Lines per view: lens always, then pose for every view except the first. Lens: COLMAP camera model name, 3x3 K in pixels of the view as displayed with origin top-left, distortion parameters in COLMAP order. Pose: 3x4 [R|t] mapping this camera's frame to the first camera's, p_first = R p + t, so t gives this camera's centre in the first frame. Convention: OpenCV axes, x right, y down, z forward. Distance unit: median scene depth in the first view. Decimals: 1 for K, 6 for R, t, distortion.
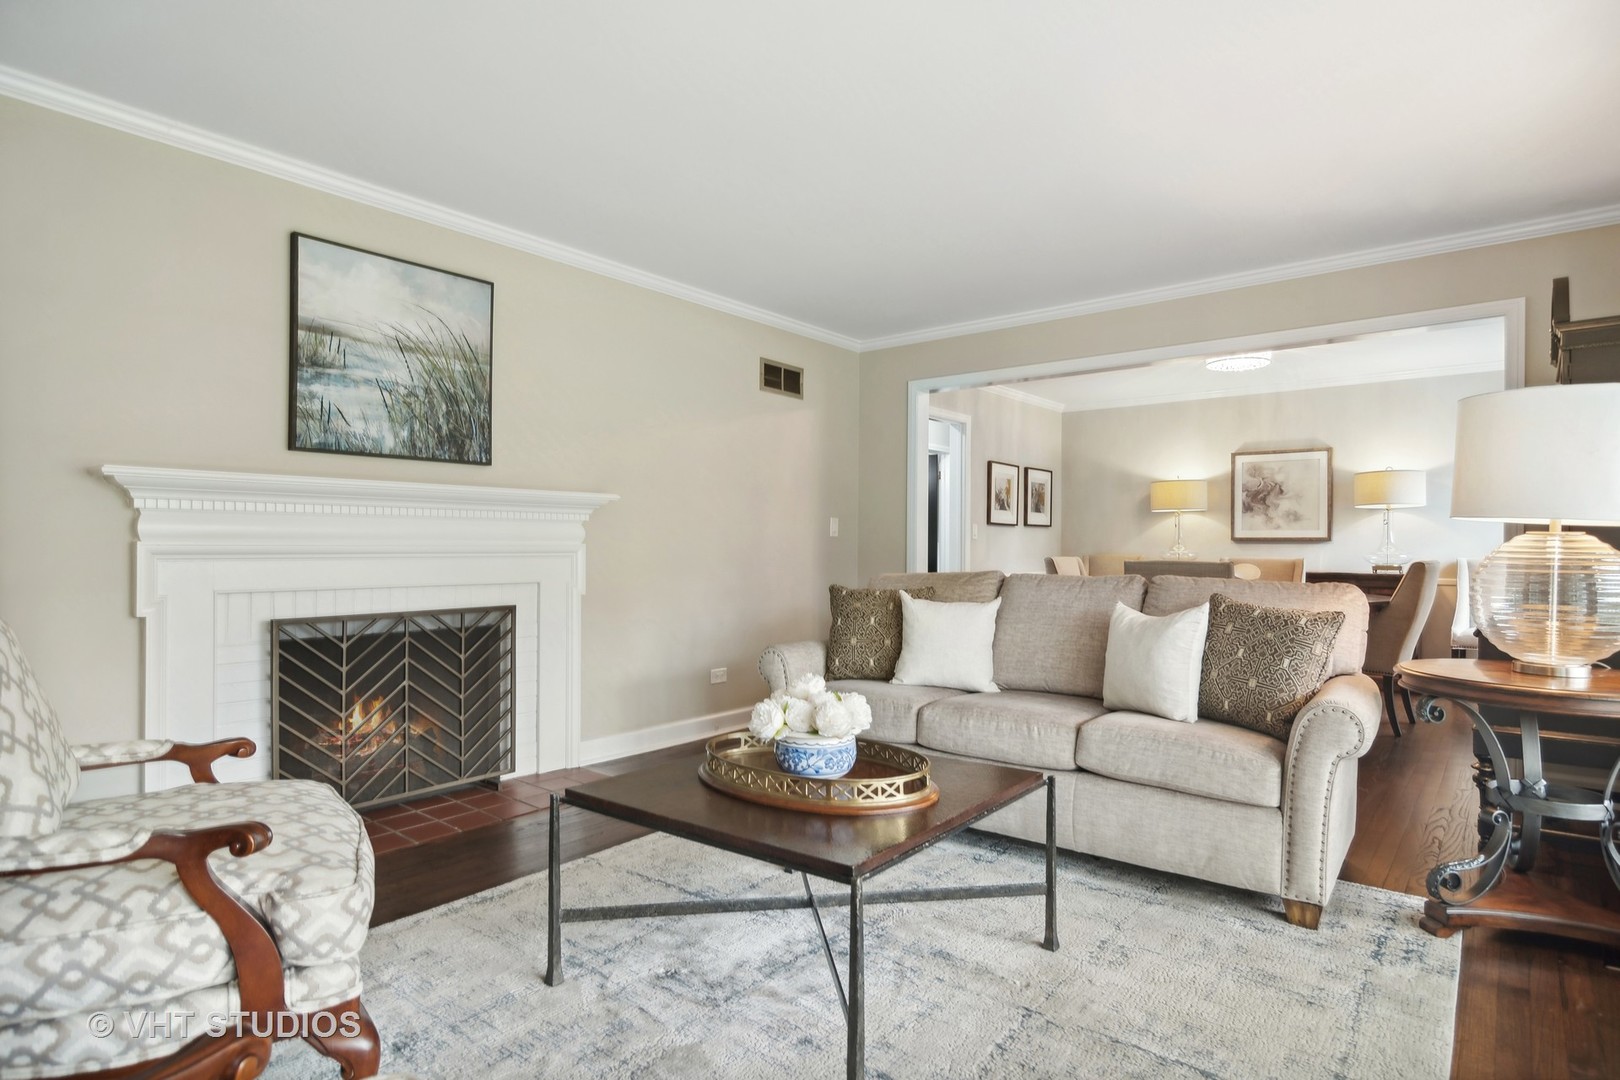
lens RADIAL K [[879.8, 0, 815.9], [0, 879.8, 547.8], [0, 0, 1]] dist [-0.001188, 0.003828]
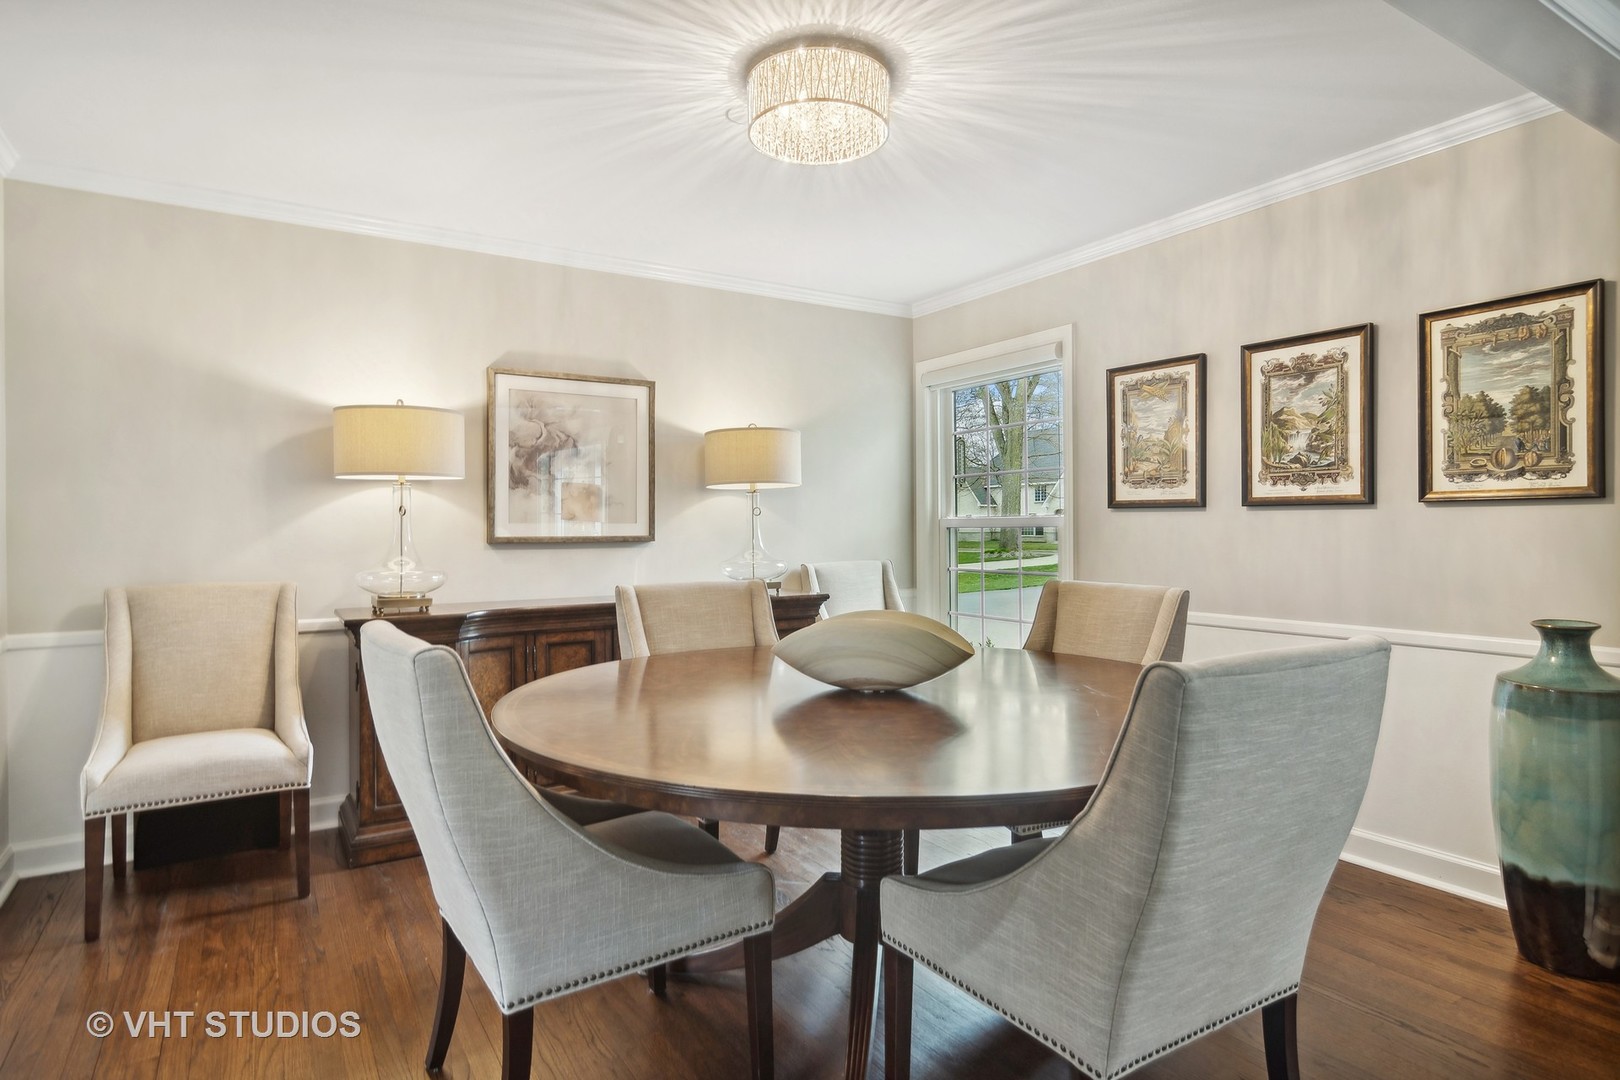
lens RADIAL K [[879.8, 0, 811.9], [0, 879.8, 533.9], [0, 0, 1]] dist [-0.001188, 0.003828]
pose [[0.311522, -0.008084, 0.950205, 0.061393], [0.007815, 0.999952, 0.005945, -0.015718], [-0.950207, 0.005574, 0.311570, 0.694891]]
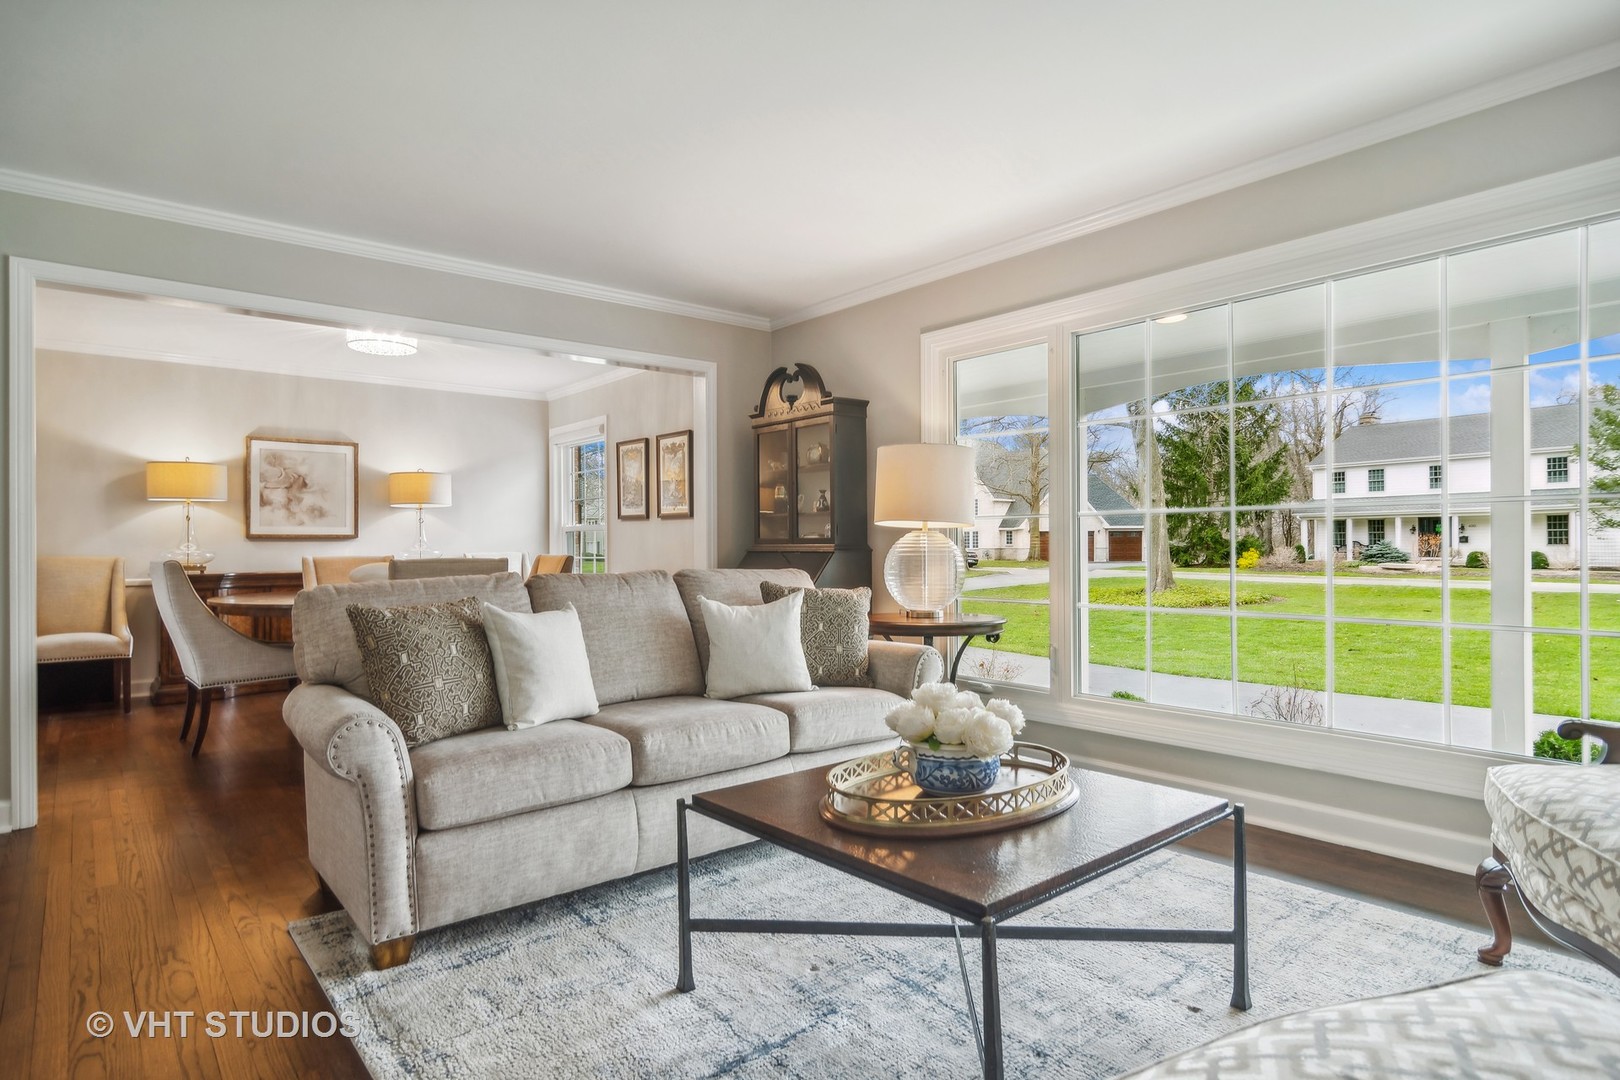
lens RADIAL K [[879.8, 0, 815.2], [0, 879.8, 543.8], [0, 0, 1]] dist [-0.001188, 0.003828]
pose [[0.186508, -0.001122, 0.982453, -0.275992], [0.007432, 0.999972, -0.000269, 0.002107], [-0.982425, 0.007352, 0.186511, 0.303872]]
